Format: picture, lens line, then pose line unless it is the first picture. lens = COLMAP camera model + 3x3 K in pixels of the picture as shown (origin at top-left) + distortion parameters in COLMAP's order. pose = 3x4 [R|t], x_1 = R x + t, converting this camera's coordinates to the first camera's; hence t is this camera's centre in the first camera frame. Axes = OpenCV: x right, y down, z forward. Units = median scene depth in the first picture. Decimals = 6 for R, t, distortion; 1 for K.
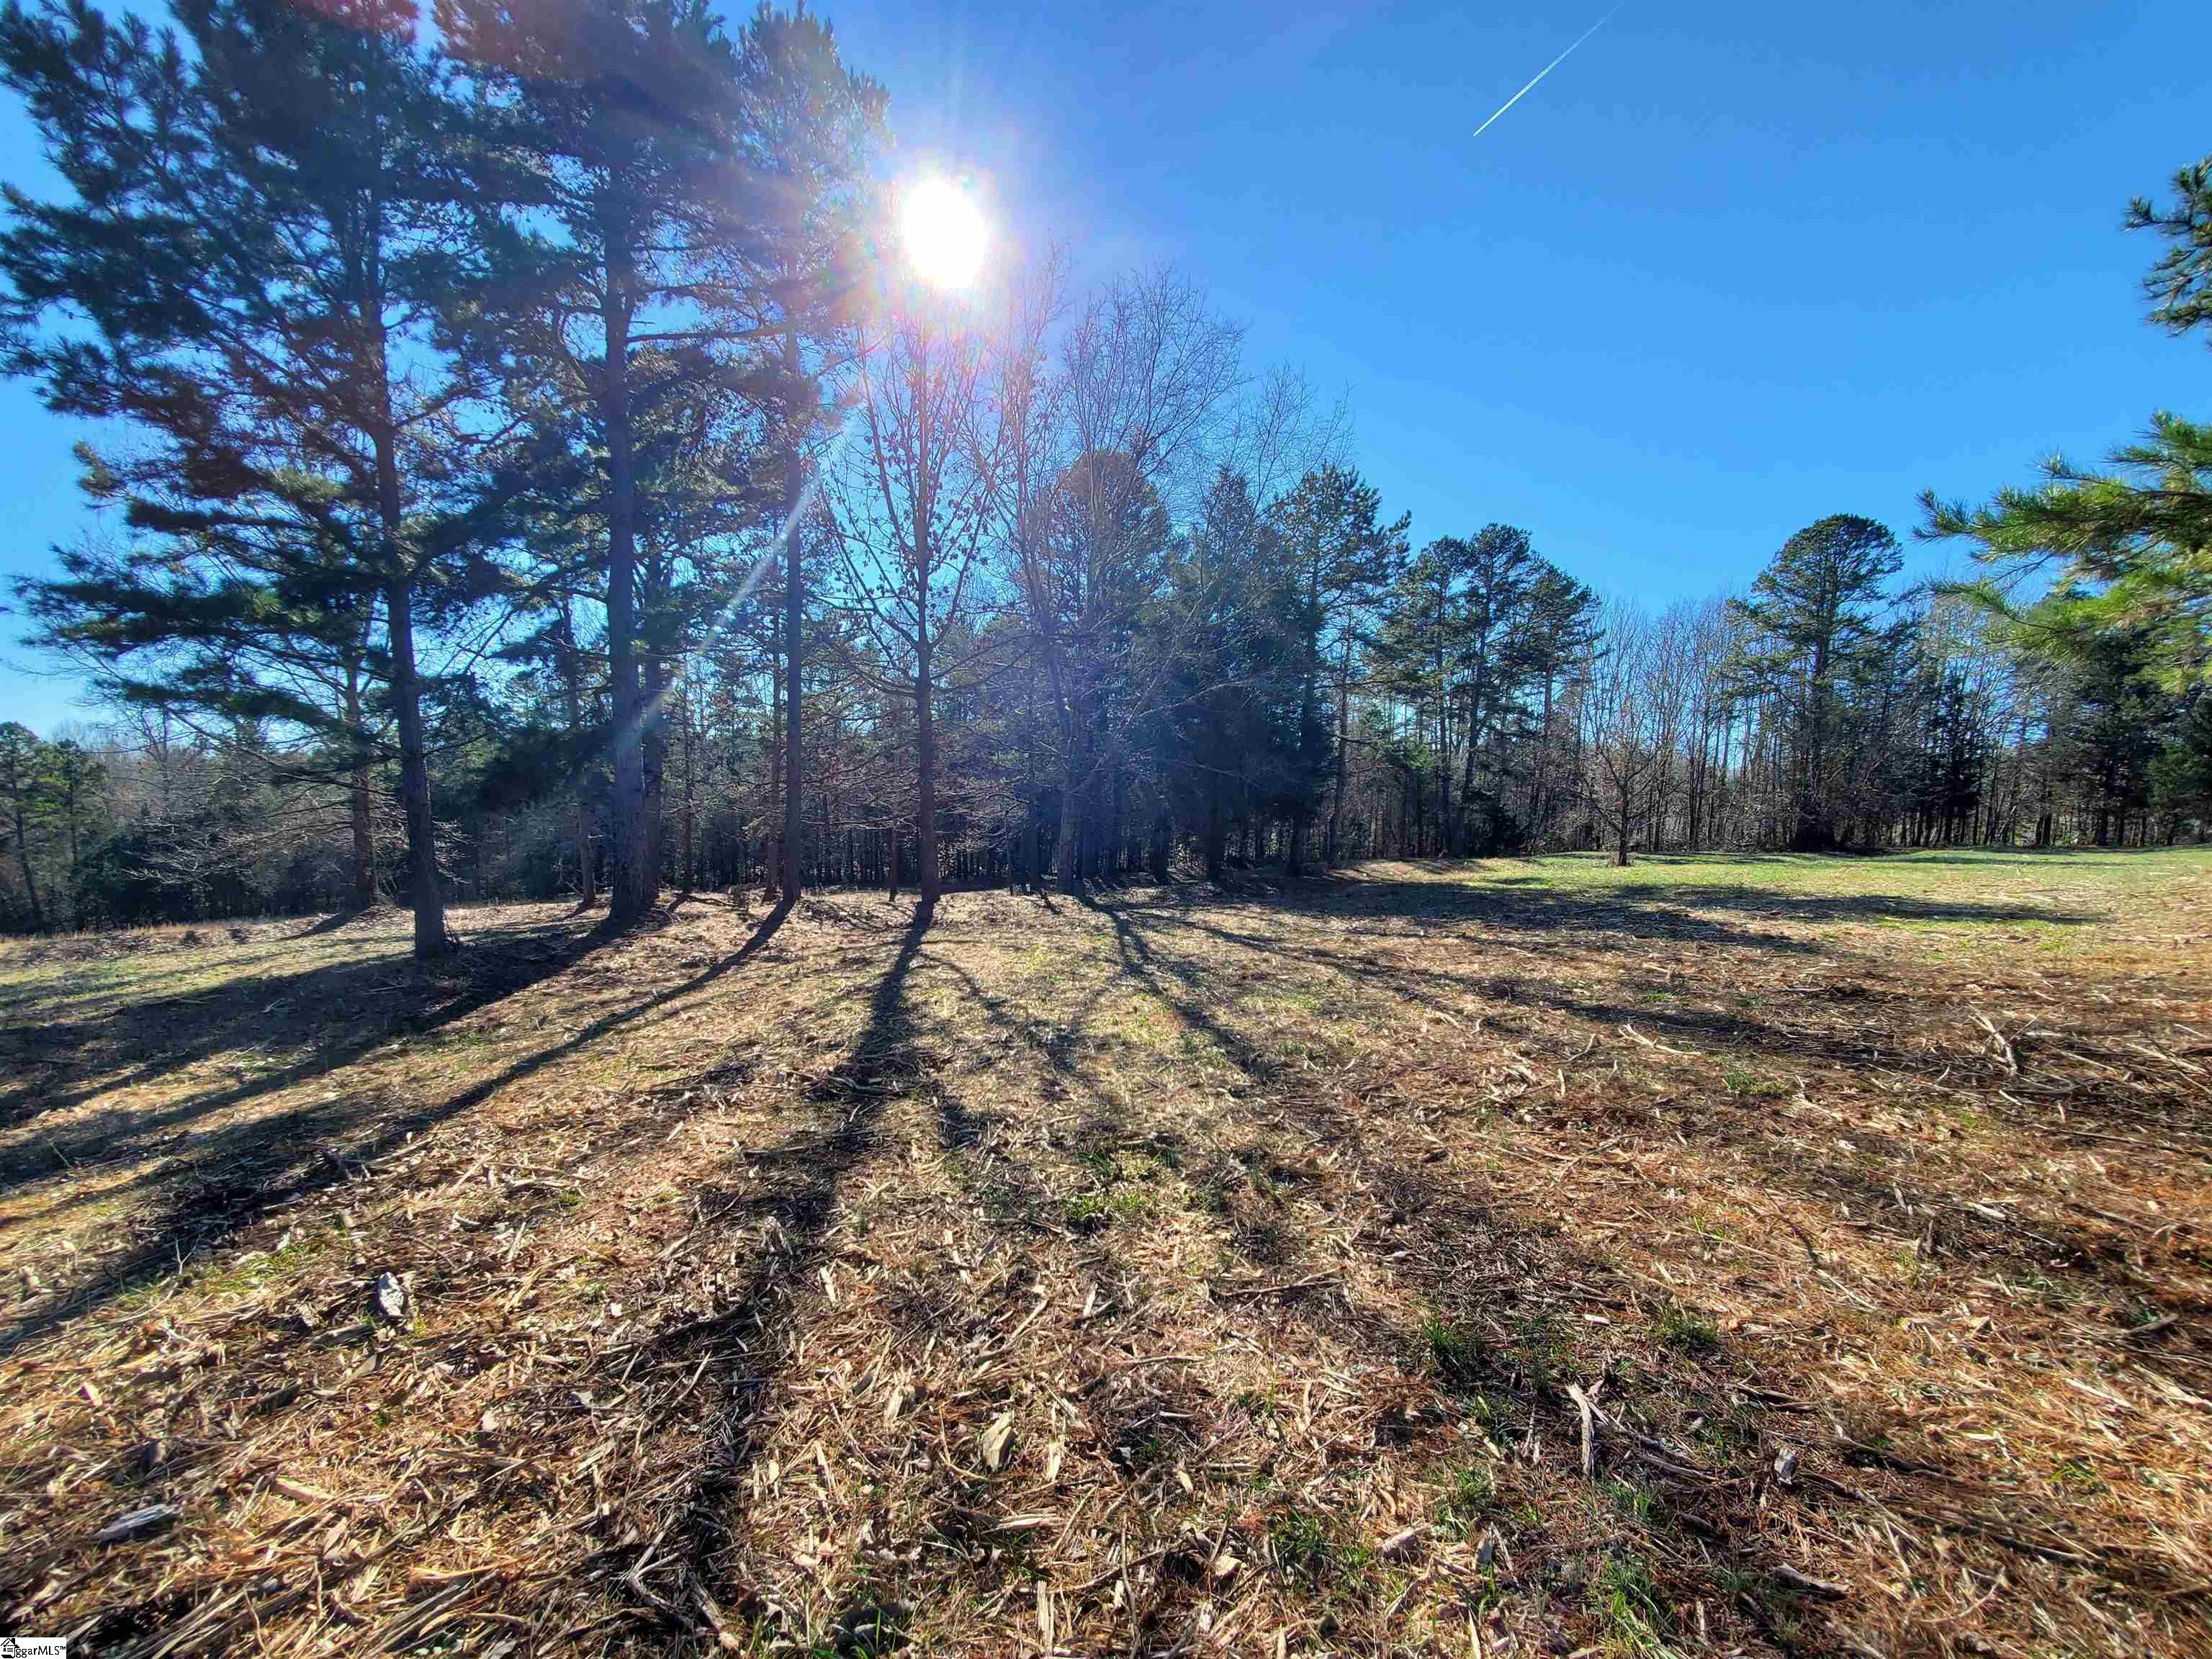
lens RADIAL K [[889.4, 0, 1100.7], [0, 889.4, 862.6], [0, 0, 1]] dist [0.001887, -0.001105]
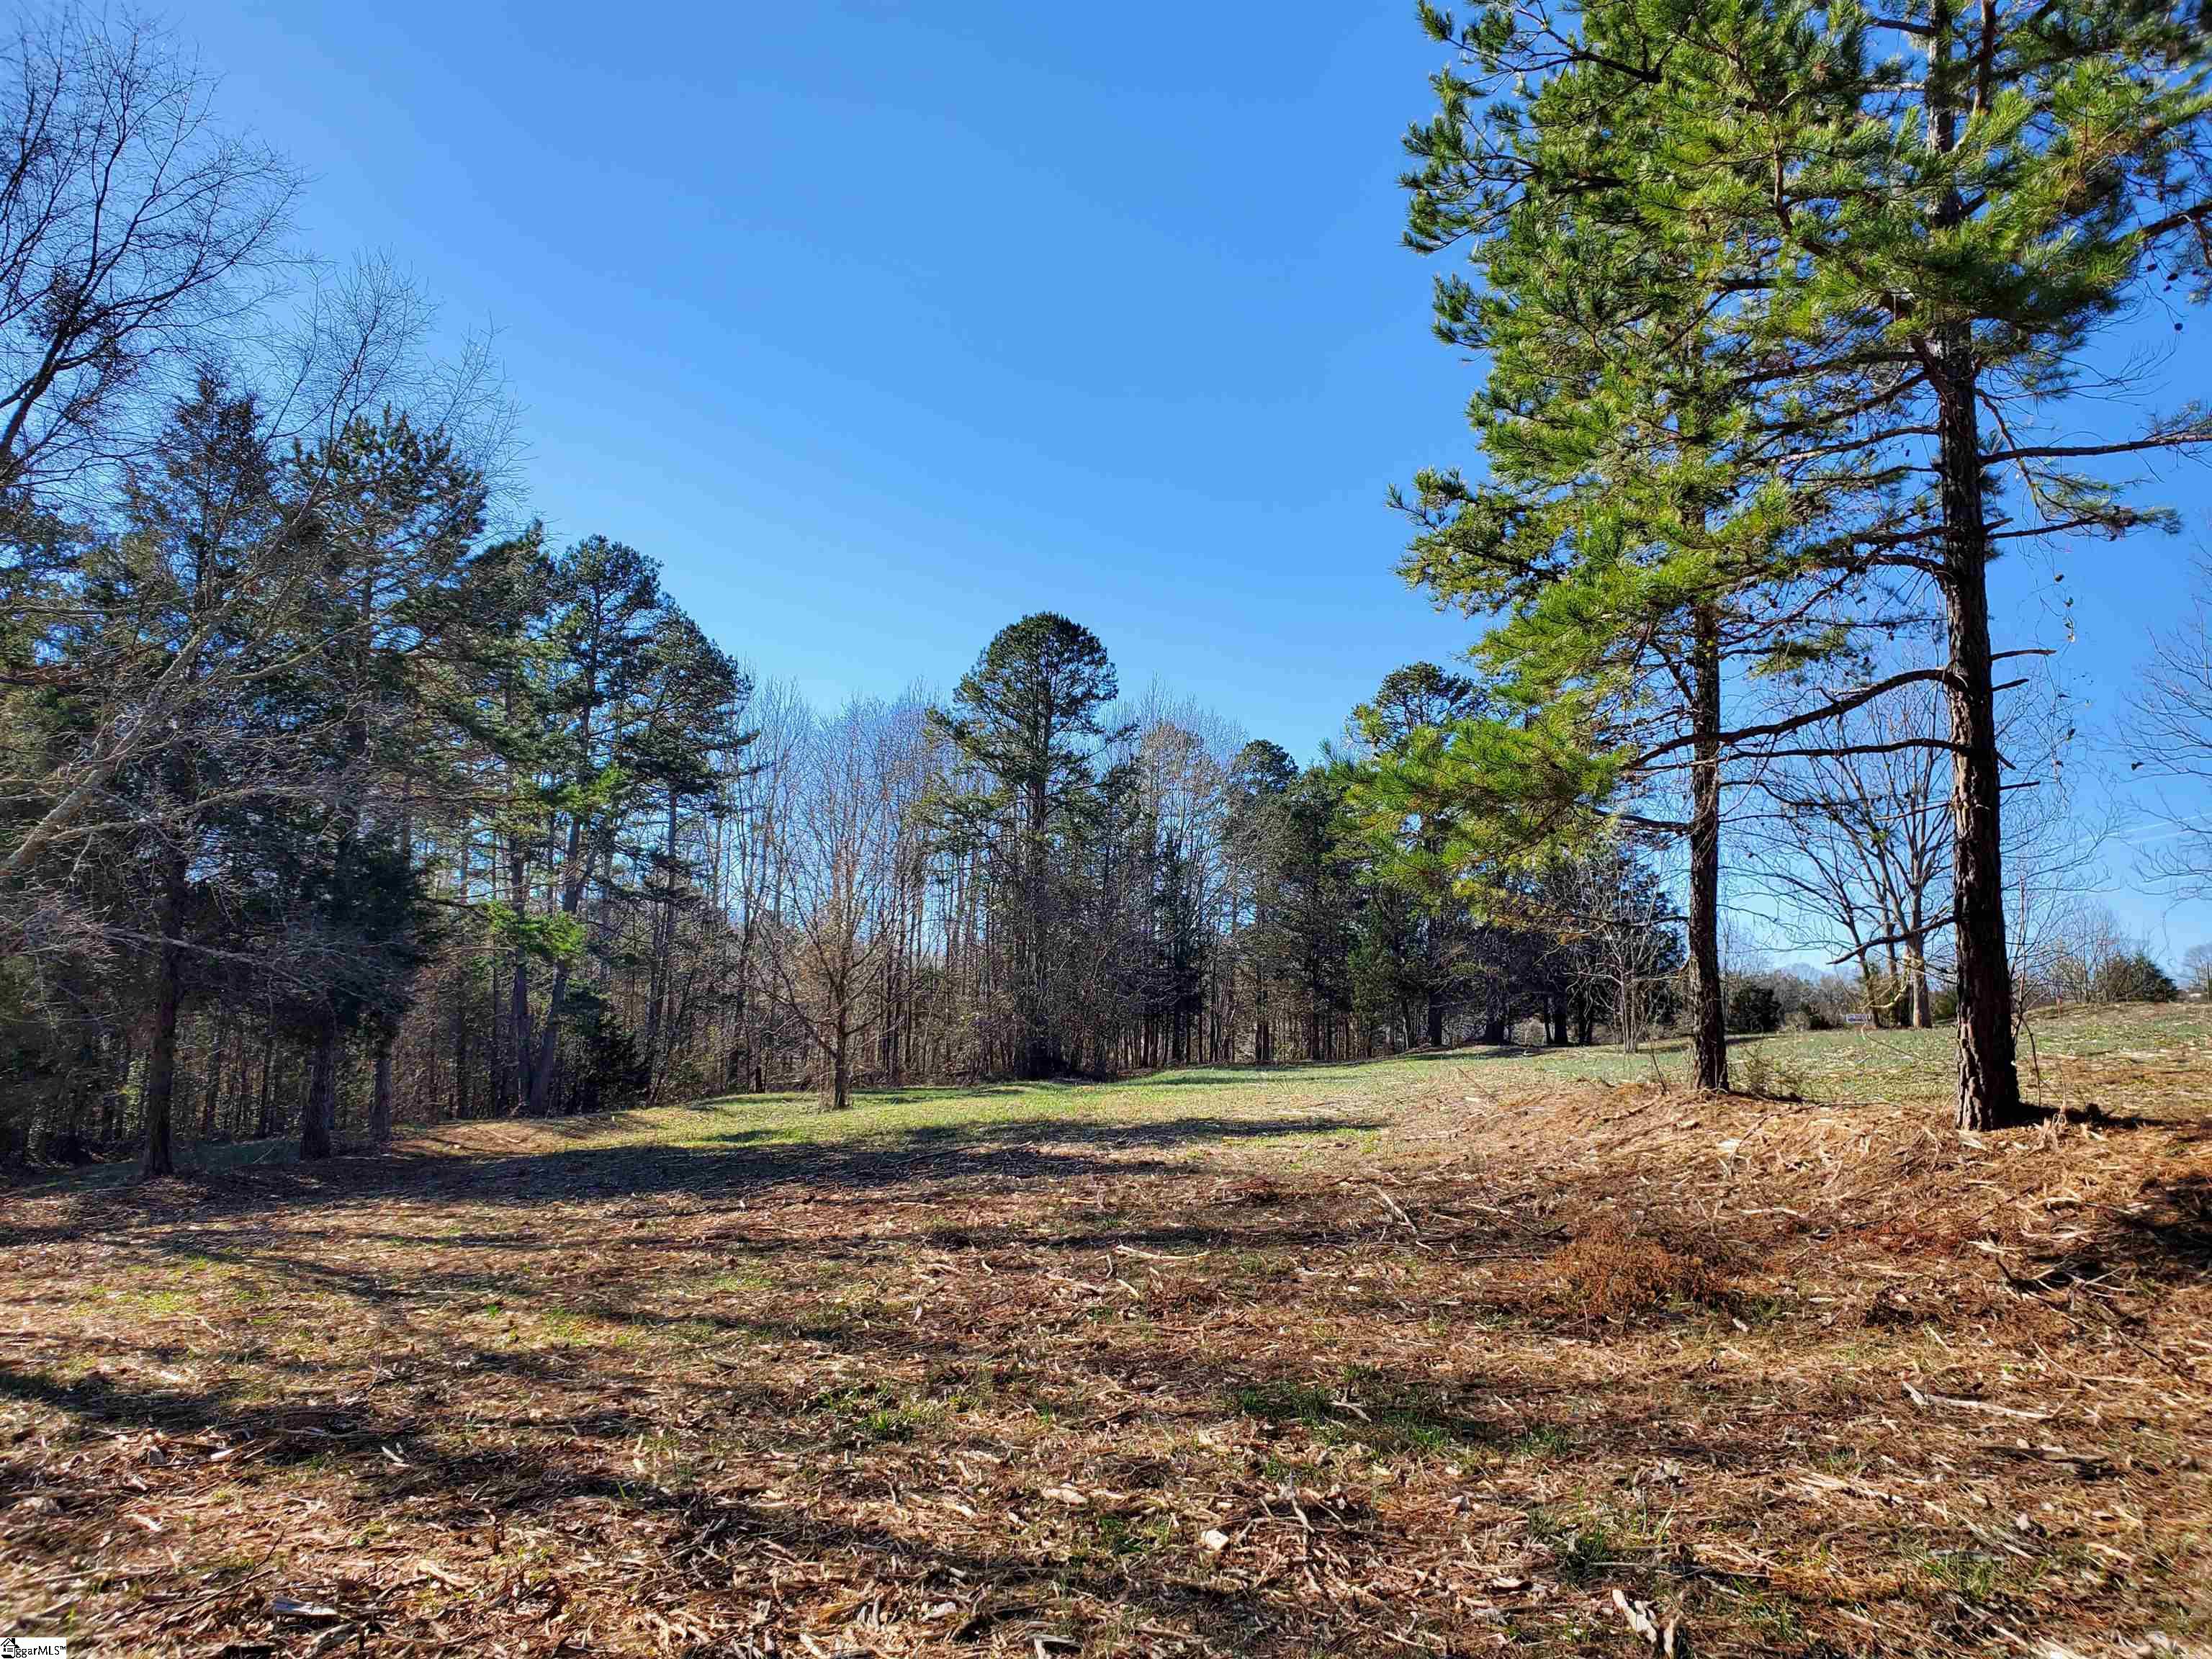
lens RADIAL K [[1726.8, 0, 1163.3], [0, 1726.8, 830.5], [0, 0, 1]] dist [0.041225, -0.016524]
pose [[0.719078, 0.066904, 0.691701, -0.692462], [0.052980, 0.987180, -0.150561, 0.031302], [-0.692907, 0.144912, 0.706315, -0.389515]]
